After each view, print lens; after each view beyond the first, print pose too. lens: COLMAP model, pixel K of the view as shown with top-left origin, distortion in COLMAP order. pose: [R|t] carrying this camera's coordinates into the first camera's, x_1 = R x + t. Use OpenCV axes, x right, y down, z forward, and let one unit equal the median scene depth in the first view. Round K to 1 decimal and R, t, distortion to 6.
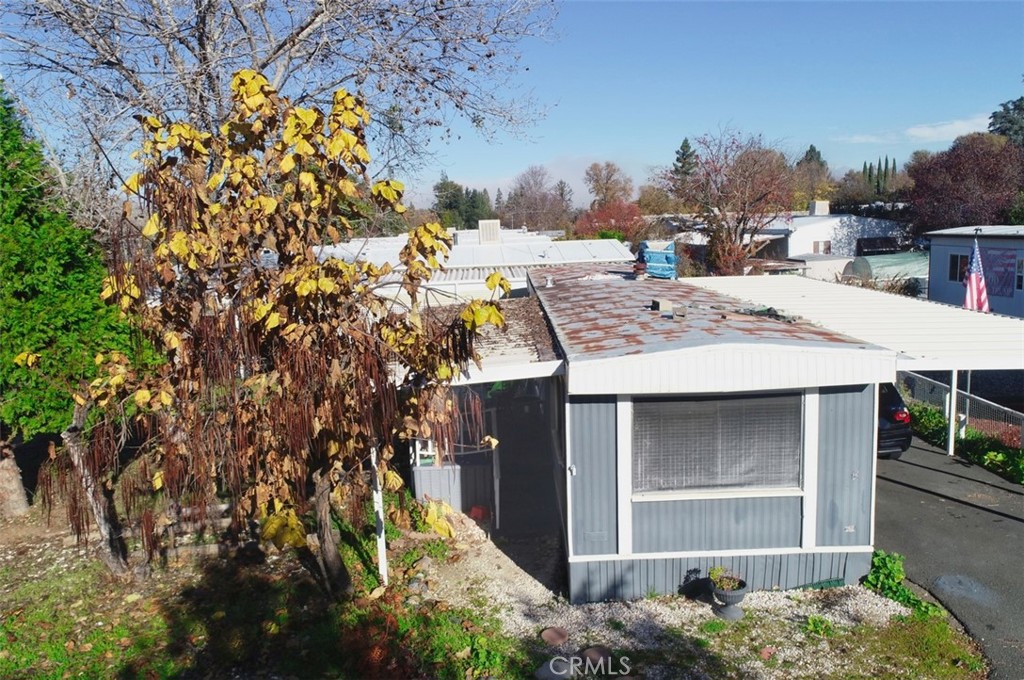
lens RADIAL K [[769.3, 0, 512.0], [0, 769.3, 340.0], [0, 0, 1]] dist [0.002216, 0.000038]
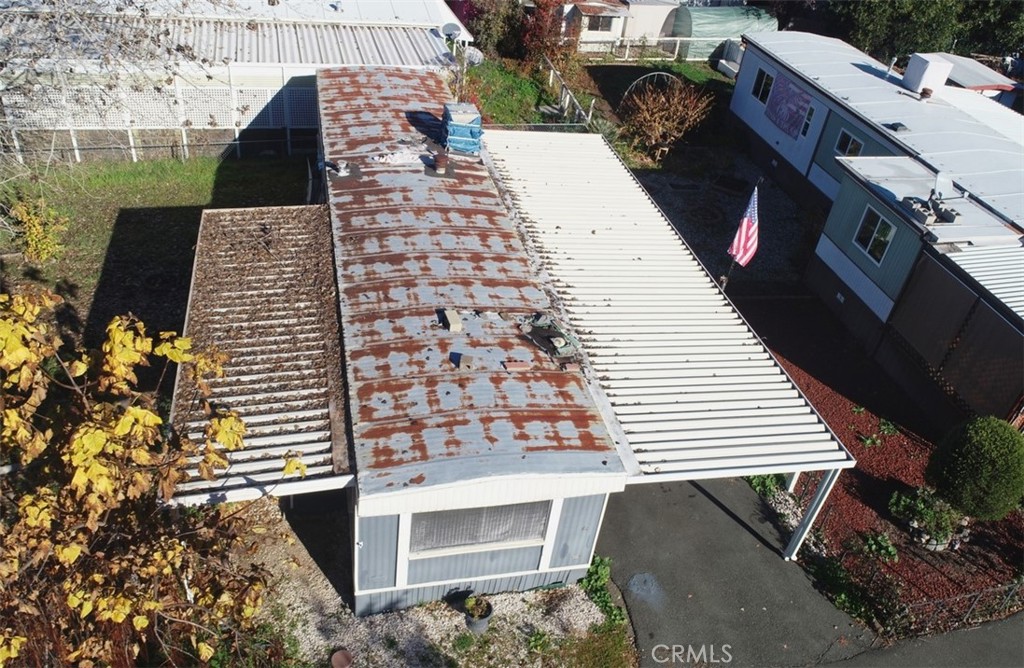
lens RADIAL K [[824.8, 0, 529.5], [0, 824.8, 352.2], [0, 0, 1]] dist [0.004128, 0.002755]
pose [[0.962940, -0.010334, 0.269517, -0.008858], [-0.122870, 0.872746, 0.472458, -0.707543], [-0.240102, -0.488065, 0.839133, 0.014784]]
